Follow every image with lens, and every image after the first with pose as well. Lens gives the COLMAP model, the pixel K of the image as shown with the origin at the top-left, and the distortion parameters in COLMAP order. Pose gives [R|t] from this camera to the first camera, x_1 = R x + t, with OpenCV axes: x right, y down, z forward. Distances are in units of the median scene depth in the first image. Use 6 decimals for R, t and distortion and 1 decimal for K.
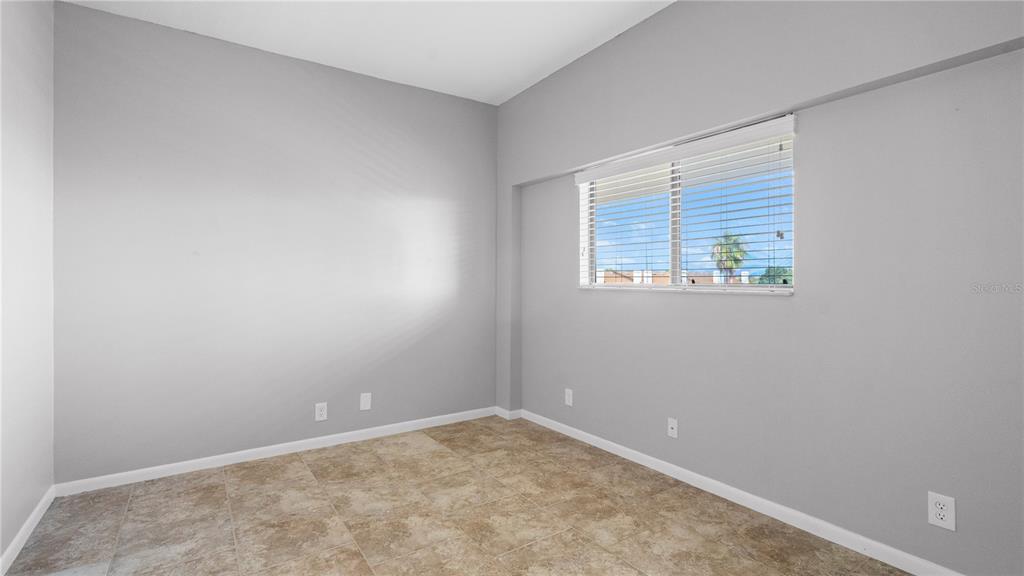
lens RADIAL K [[475.1, 0, 507.4], [0, 475.1, 281.9], [0, 0, 1]] dist [-0.004185, 0.002682]
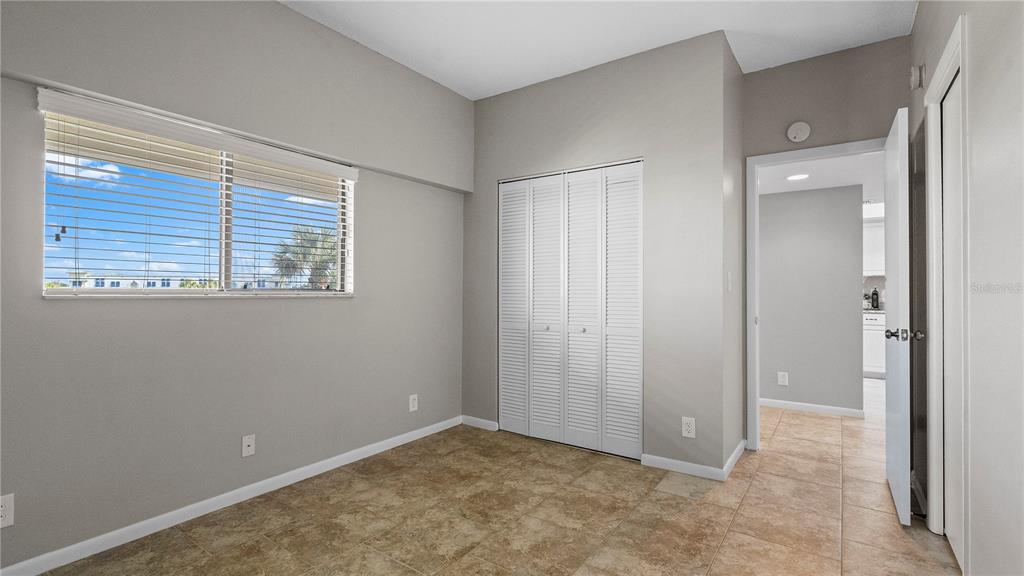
lens RADIAL K [[475.1, 0, 507.6], [0, 475.1, 289.1], [0, 0, 1]] dist [-0.004185, 0.002682]
pose [[-0.358825, 0.002957, 0.933400, -0.759226], [0.003698, 0.999992, -0.001746, 0.008112], [-0.933397, 0.002825, -0.358833, 0.942377]]
